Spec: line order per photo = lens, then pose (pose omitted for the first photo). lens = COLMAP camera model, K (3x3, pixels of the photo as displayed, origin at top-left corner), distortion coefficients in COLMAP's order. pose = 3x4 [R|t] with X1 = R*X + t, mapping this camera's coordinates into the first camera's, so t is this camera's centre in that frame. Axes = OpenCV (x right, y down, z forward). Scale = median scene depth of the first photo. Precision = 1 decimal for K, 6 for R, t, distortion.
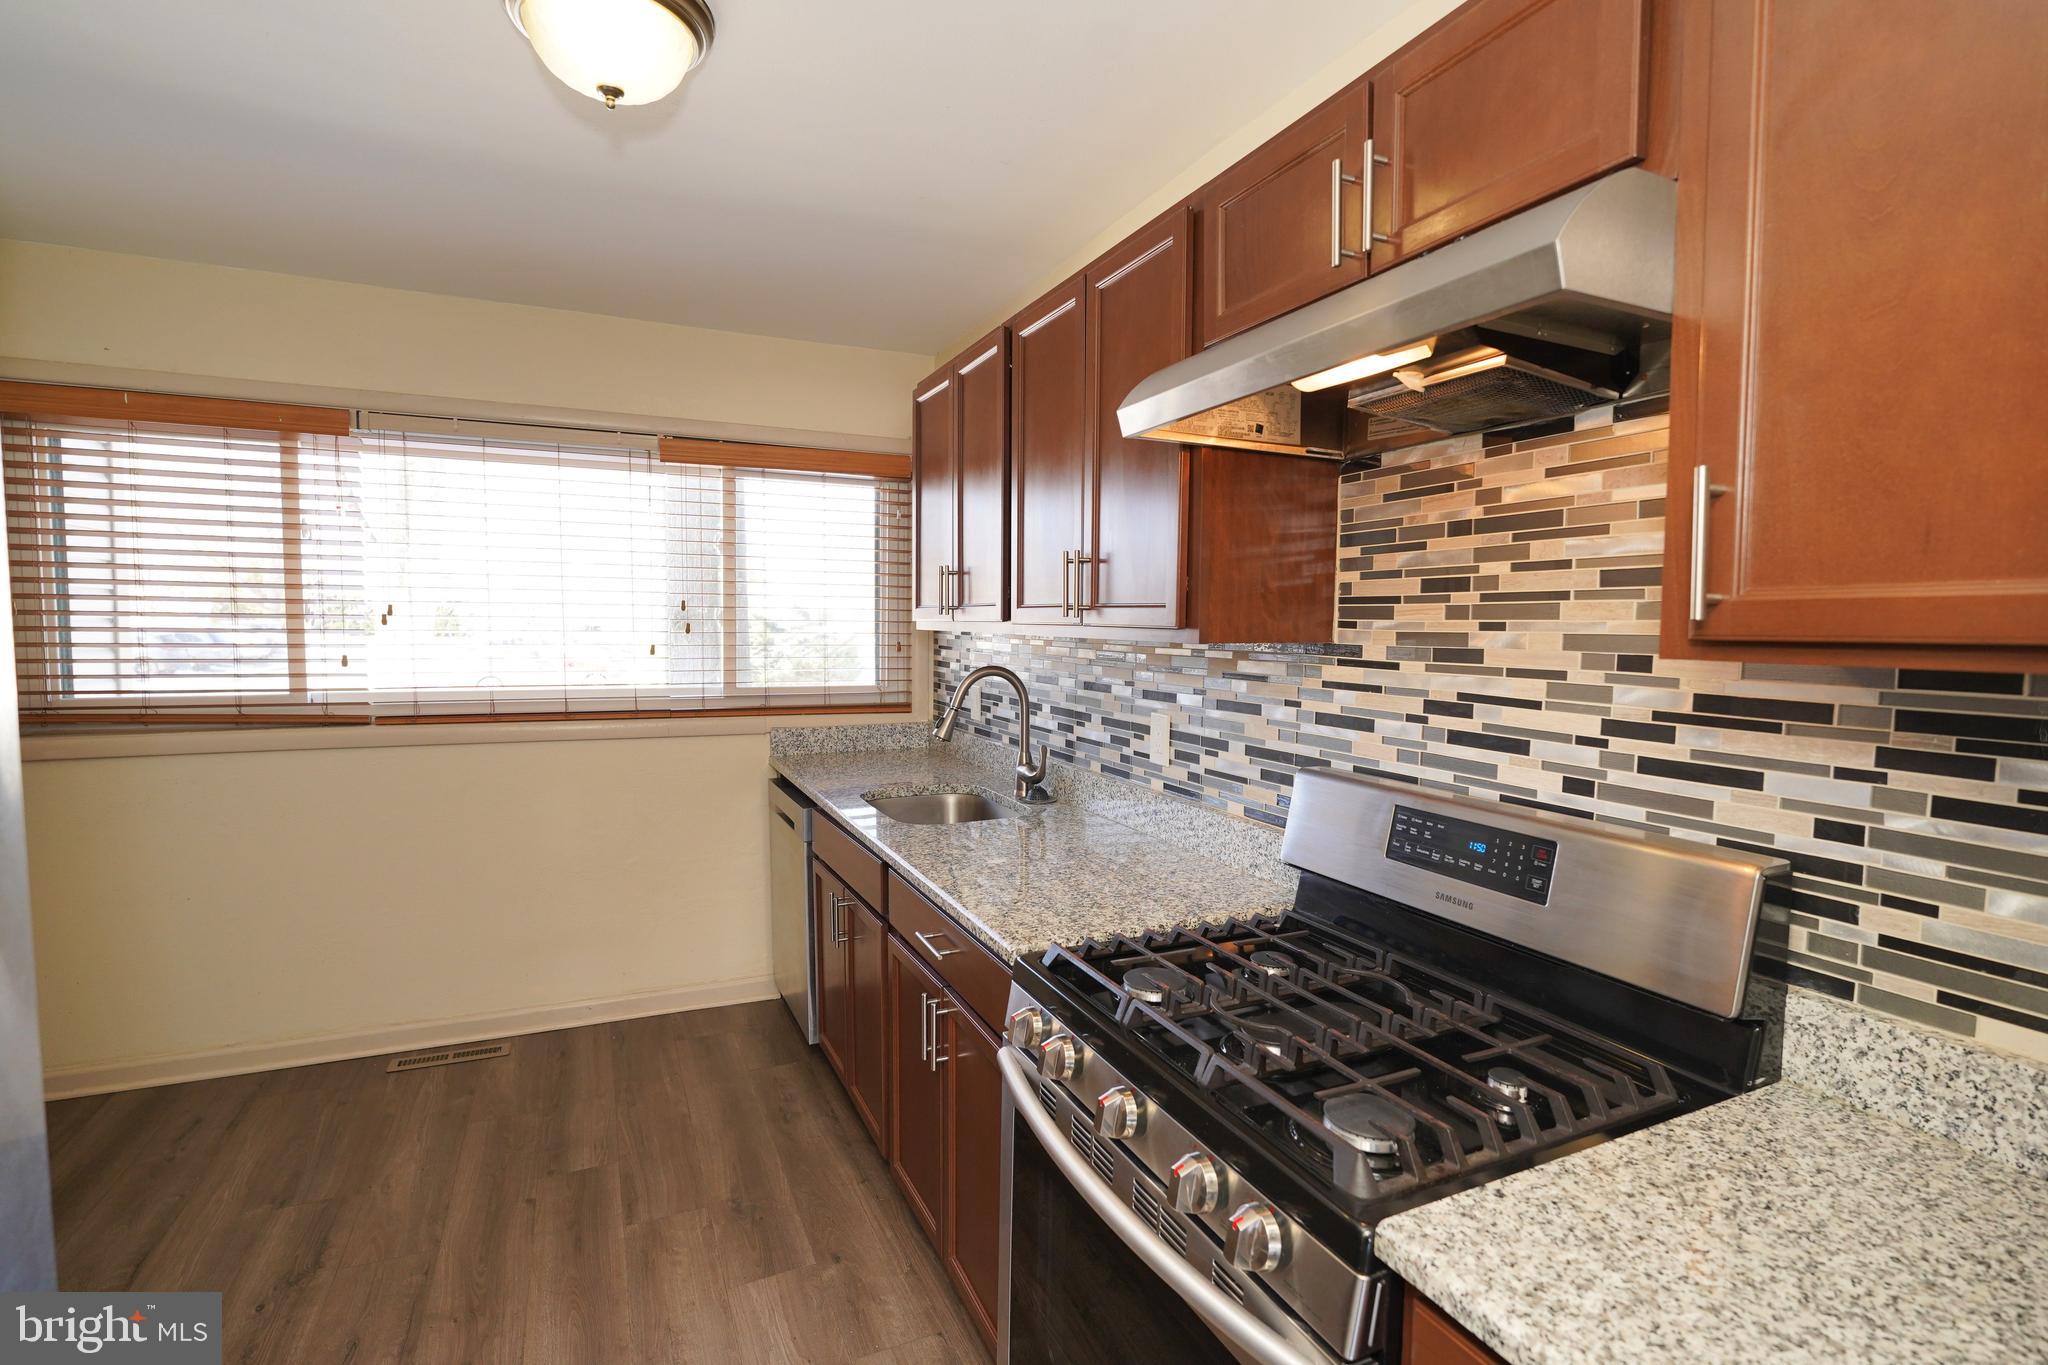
lens RADIAL K [[960.8, 0, 1019.9], [0, 960.8, 684.6], [0, 0, 1]] dist [-0.011163, -0.000855]
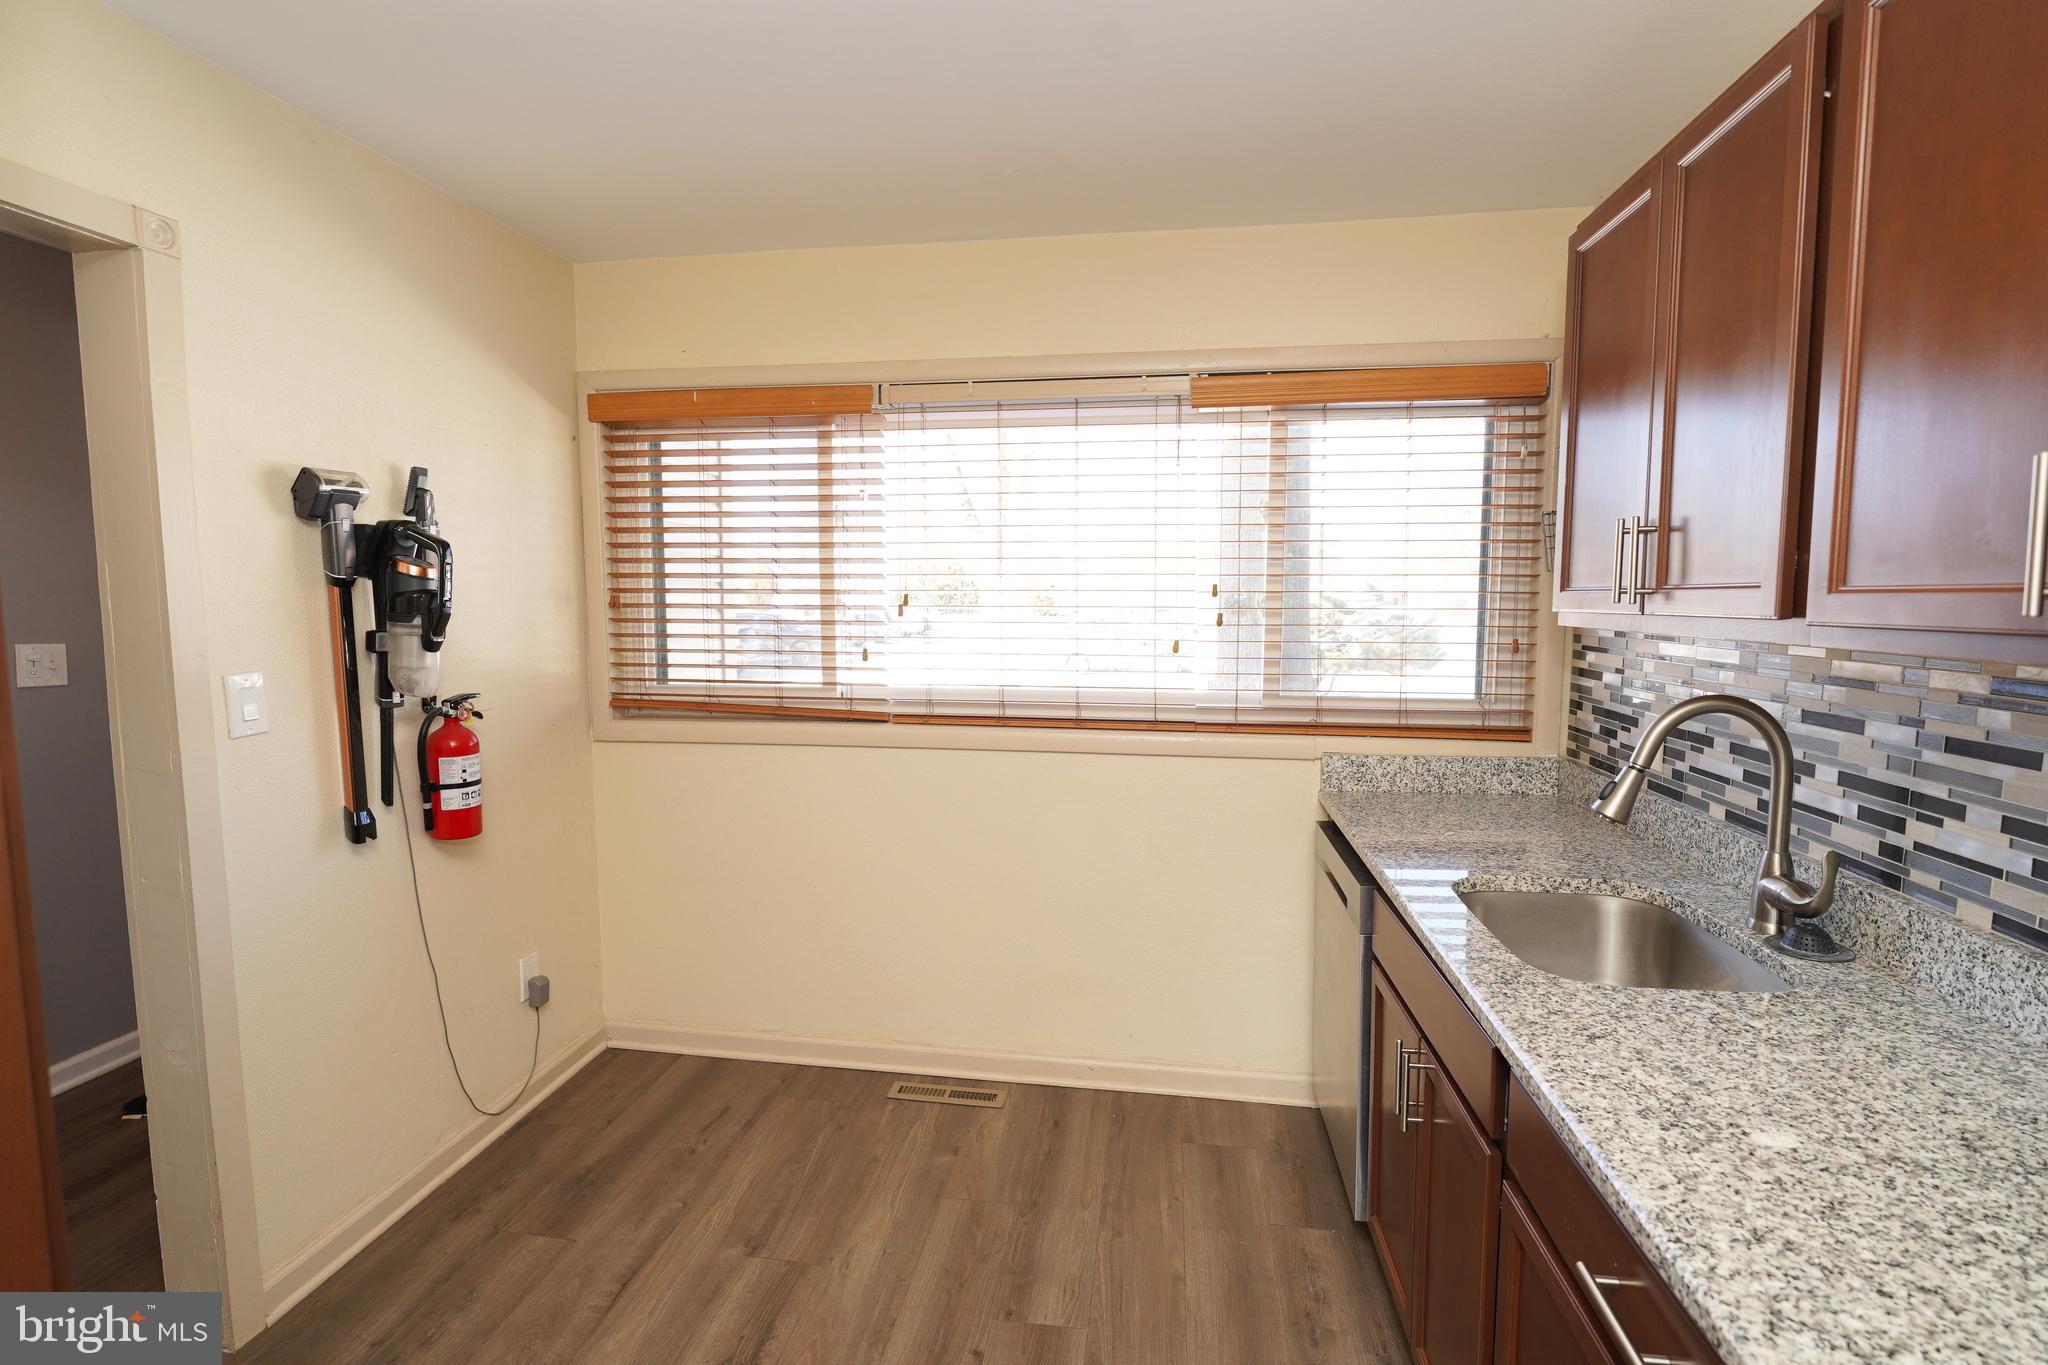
lens RADIAL K [[960.8, 0, 1020.2], [0, 960.8, 687.9], [0, 0, 1]] dist [-0.011163, -0.000855]
pose [[0.838423, 0.041529, -0.543435, -0.062271], [-0.028117, 0.999061, 0.032968, -0.028026], [0.544294, -0.012362, 0.838804, 0.291133]]
